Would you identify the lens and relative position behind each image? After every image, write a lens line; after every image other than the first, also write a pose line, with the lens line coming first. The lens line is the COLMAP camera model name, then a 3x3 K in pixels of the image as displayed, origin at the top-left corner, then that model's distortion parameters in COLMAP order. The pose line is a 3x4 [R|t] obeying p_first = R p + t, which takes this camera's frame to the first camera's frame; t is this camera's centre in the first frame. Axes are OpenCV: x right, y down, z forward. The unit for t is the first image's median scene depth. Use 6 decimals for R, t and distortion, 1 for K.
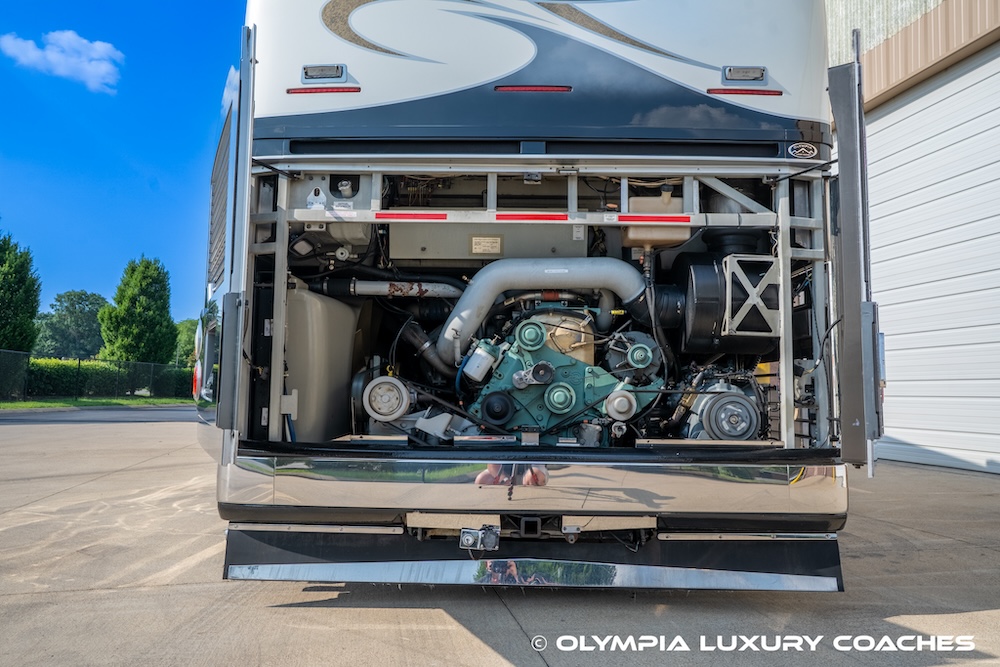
lens RADIAL K [[767.9, 0, 488.3], [0, 767.9, 315.6], [0, 0, 1]] dist [0.007287, 0.001773]
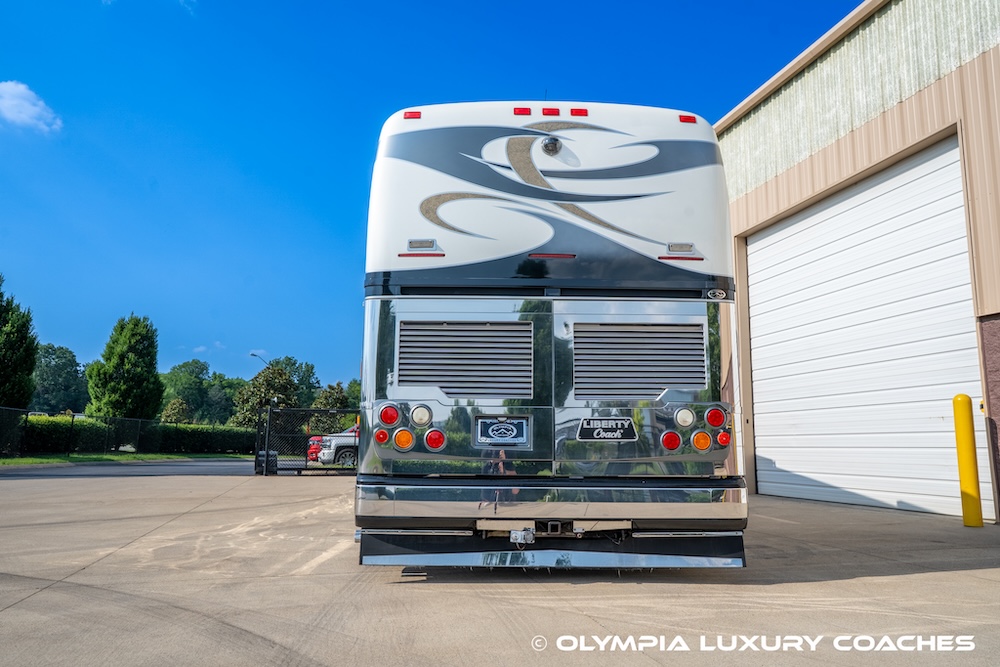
lens RADIAL K [[685.7, 0, 504.5], [0, 685.7, 331.3], [0, 0, 1]] dist [0.004553, 0.003316]
pose [[0.999345, 0.000758, 0.036191, -0.095363], [0.001654, 0.997781, -0.066565, -0.040027], [-0.036161, 0.066581, 0.997126, -0.434858]]
